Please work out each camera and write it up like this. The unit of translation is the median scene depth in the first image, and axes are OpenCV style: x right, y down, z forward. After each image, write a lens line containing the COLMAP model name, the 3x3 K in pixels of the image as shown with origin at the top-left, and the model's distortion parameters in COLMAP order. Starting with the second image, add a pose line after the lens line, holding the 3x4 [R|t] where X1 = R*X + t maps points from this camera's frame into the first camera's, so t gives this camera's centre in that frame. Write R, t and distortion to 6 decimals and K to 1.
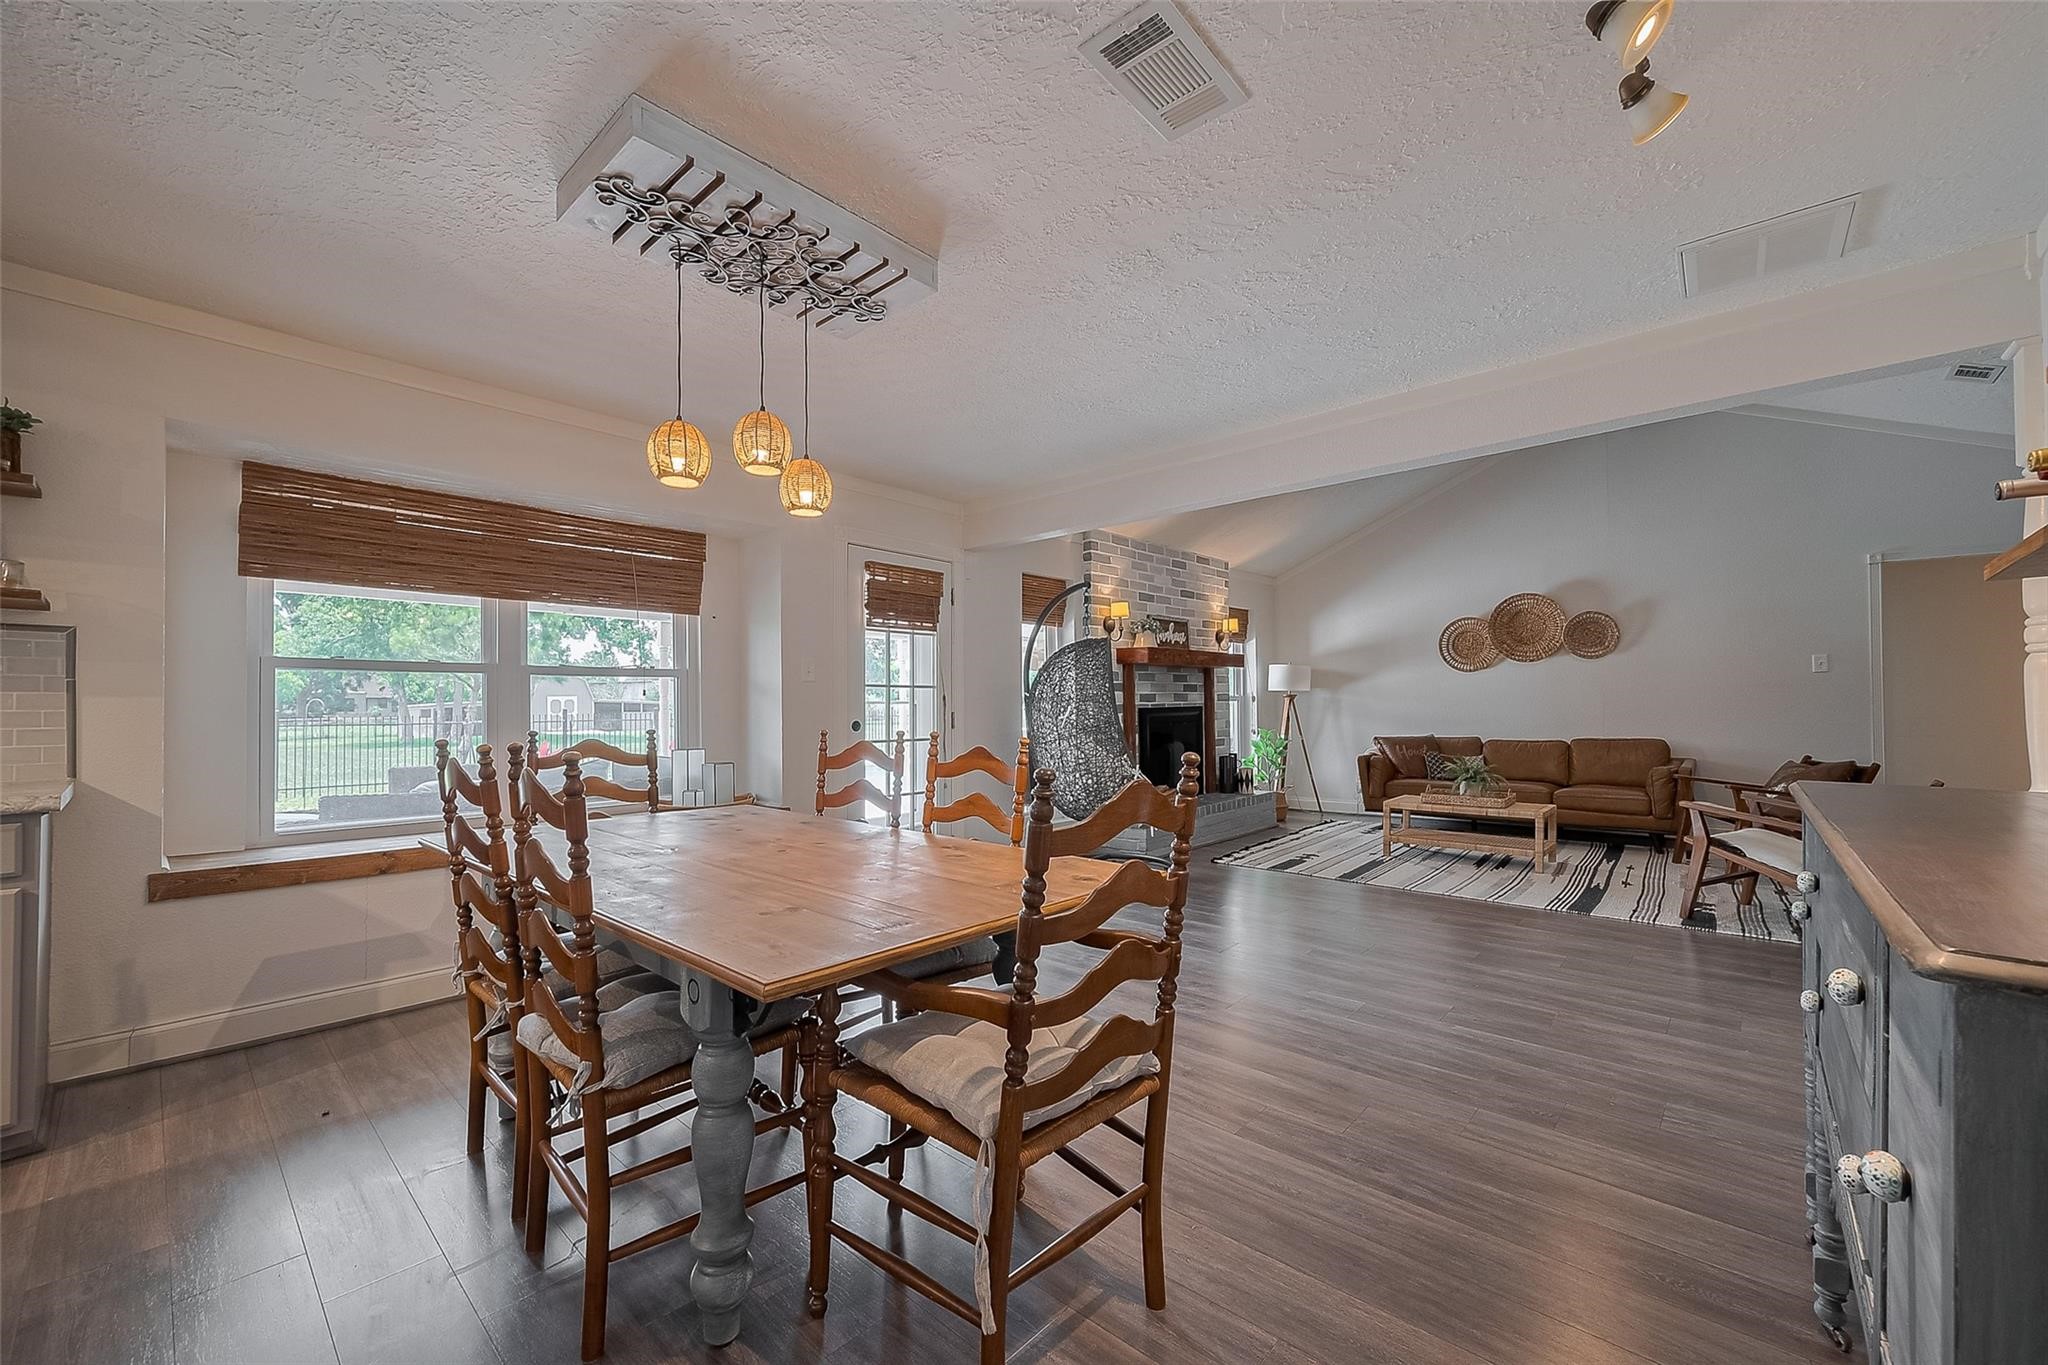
lens RADIAL K [[816.7, 0, 1038.2], [0, 816.7, 698.4], [0, 0, 1]] dist [-0.005733, 0.002181]
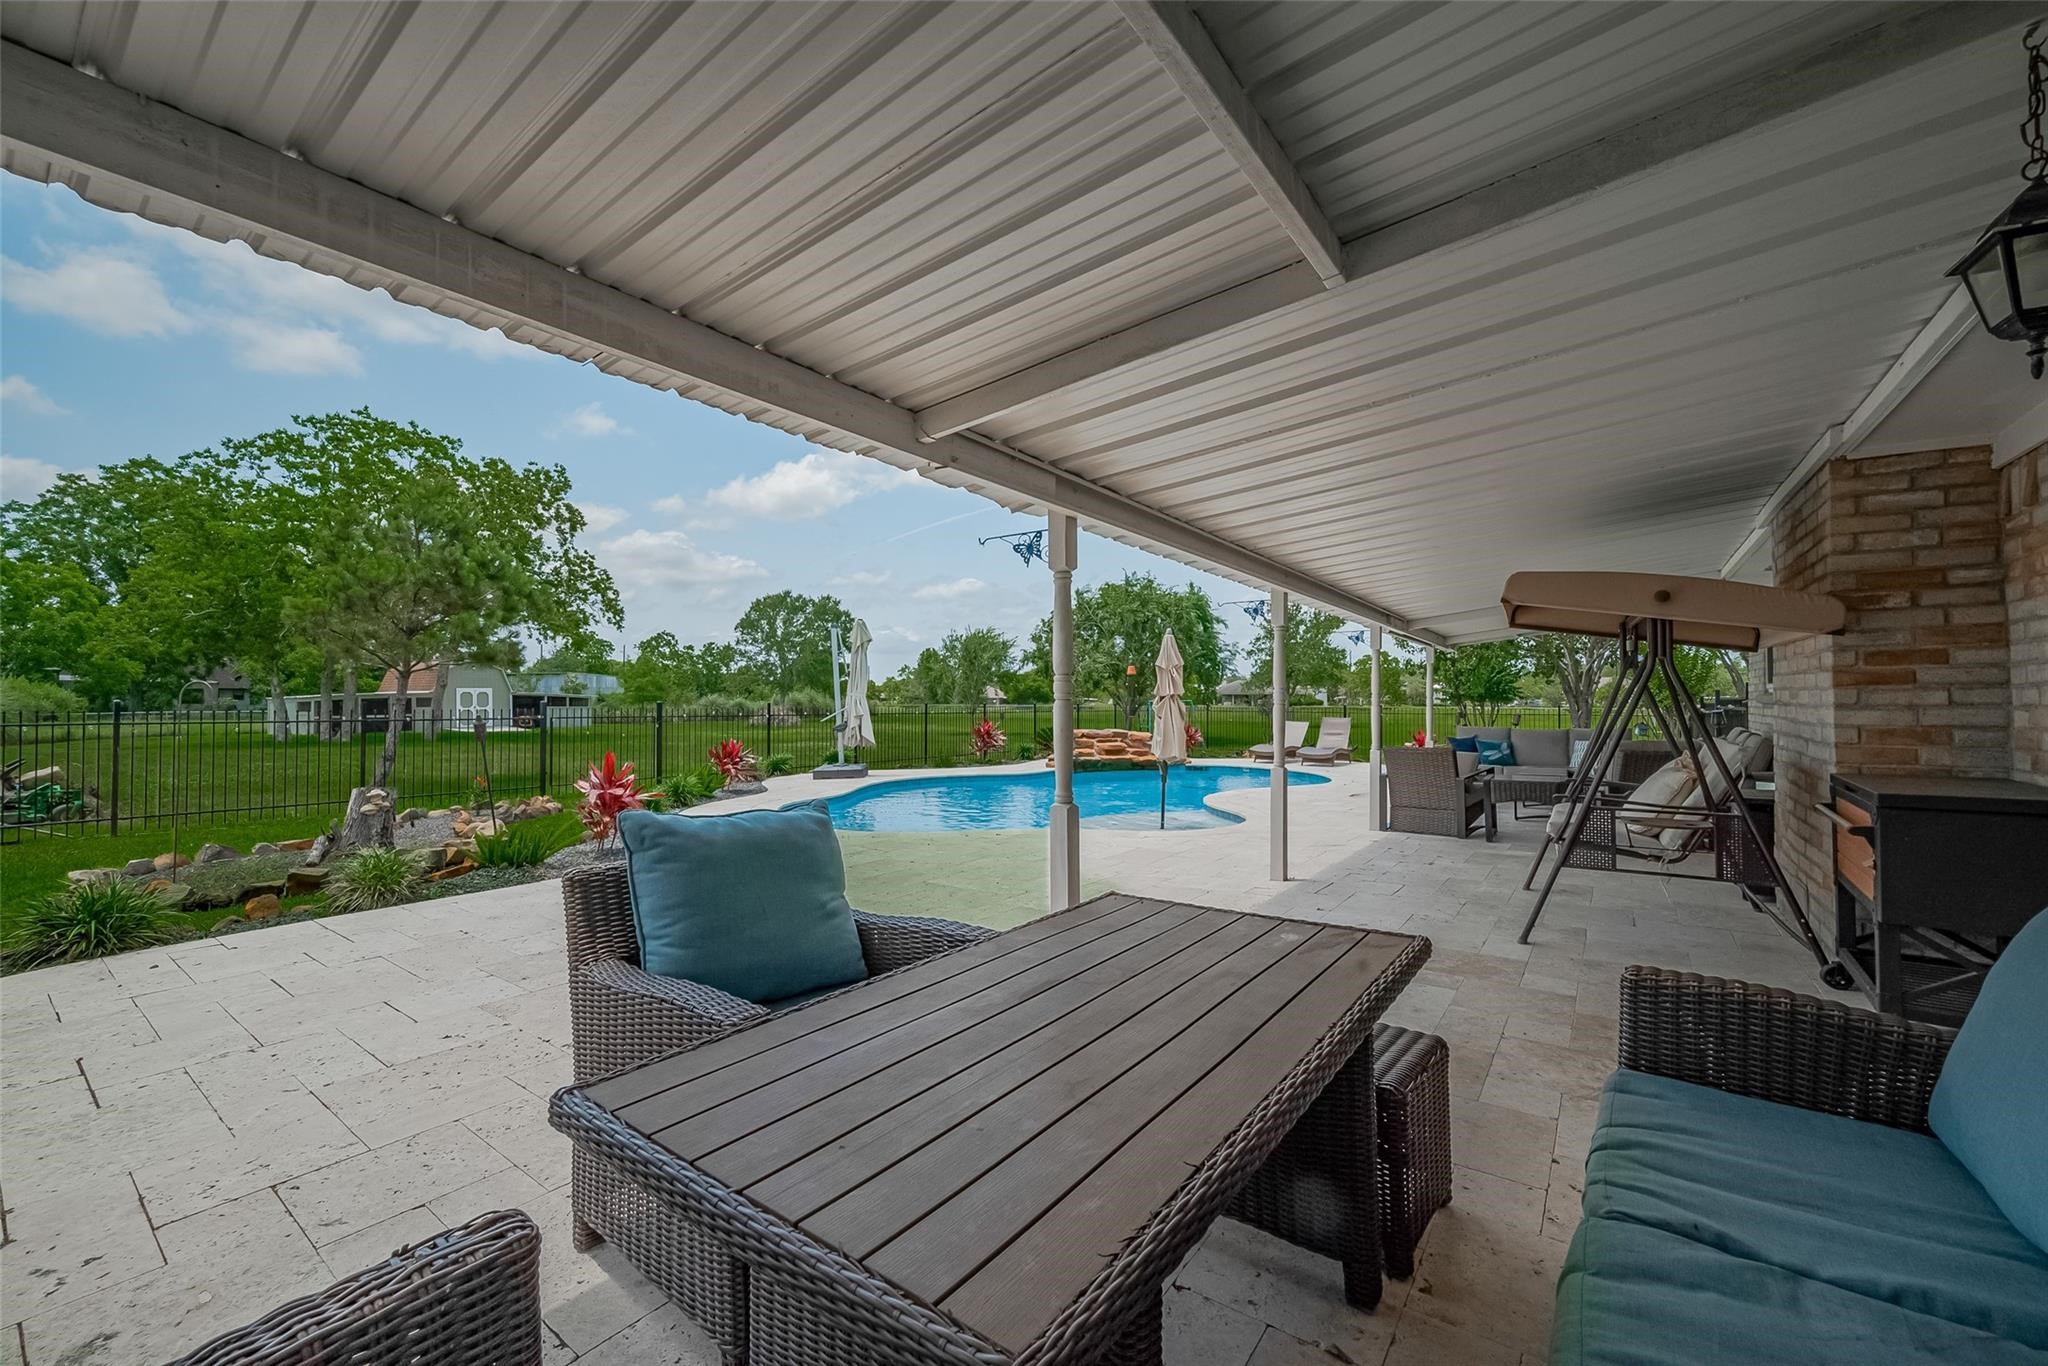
lens RADIAL K [[816.7, 0, 1024.7], [0, 816.7, 693.4], [0, 0, 1]] dist [-0.005733, 0.002181]
pose [[0.995331, 0.010284, 0.095976, -0.093220], [-0.009825, 0.999938, -0.005244, 0.001849], [-0.096024, 0.004276, 0.995370, 0.096685]]
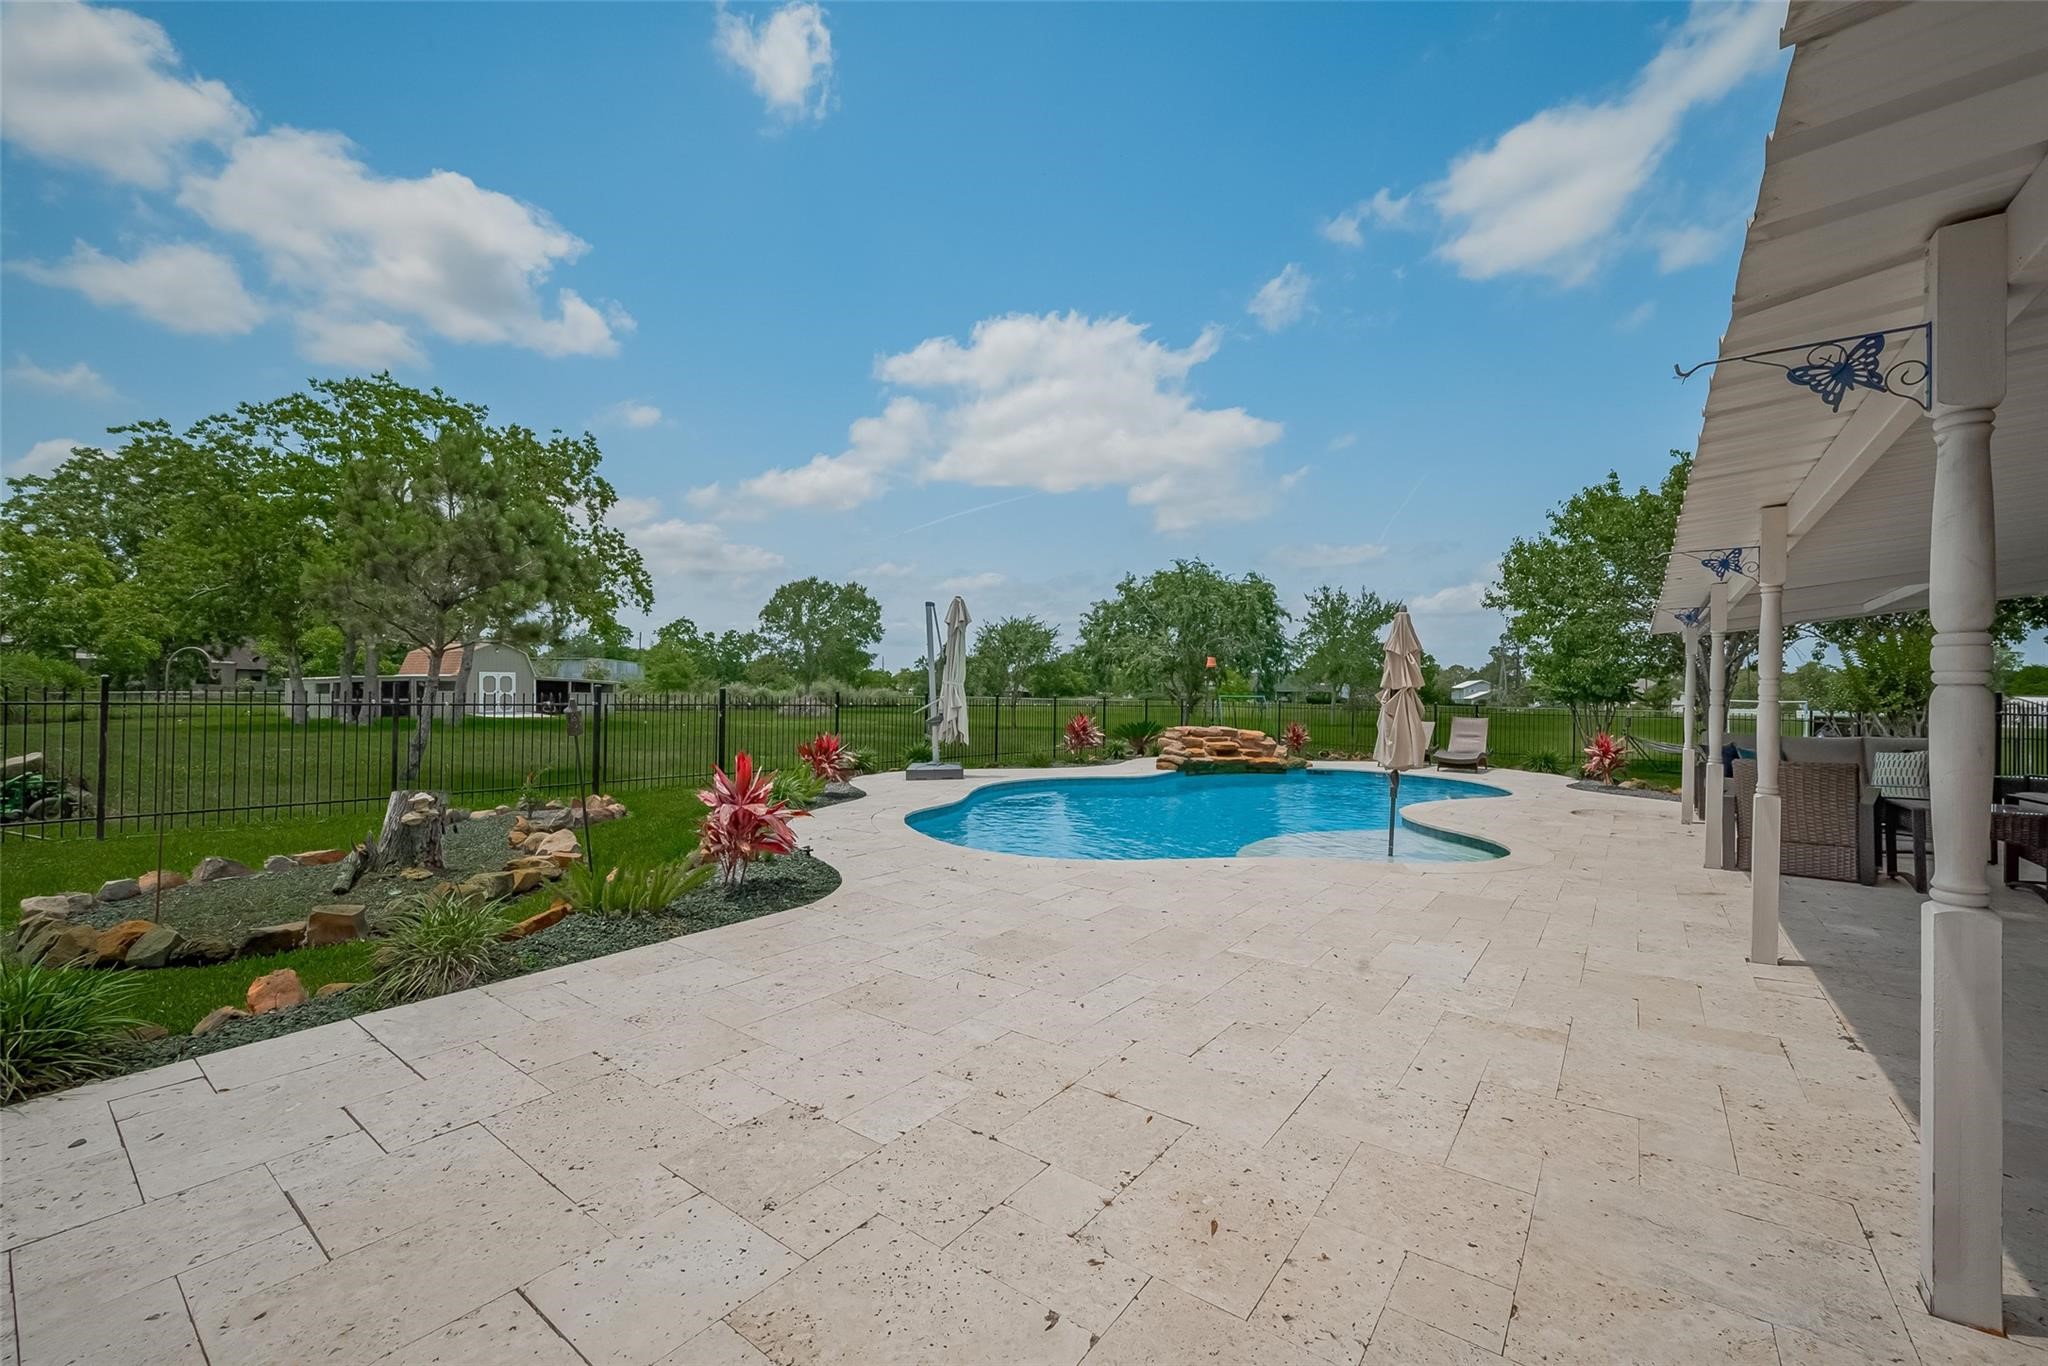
lens RADIAL K [[816.7, 0, 1023.5], [0, 816.7, 700.3], [0, 0, 1]] dist [-0.005733, 0.002181]
pose [[0.996190, 0.024378, 0.083730, -0.124957], [-0.025429, 0.999610, 0.011507, 0.003256], [-0.083417, -0.013592, 0.996422, 0.138552]]
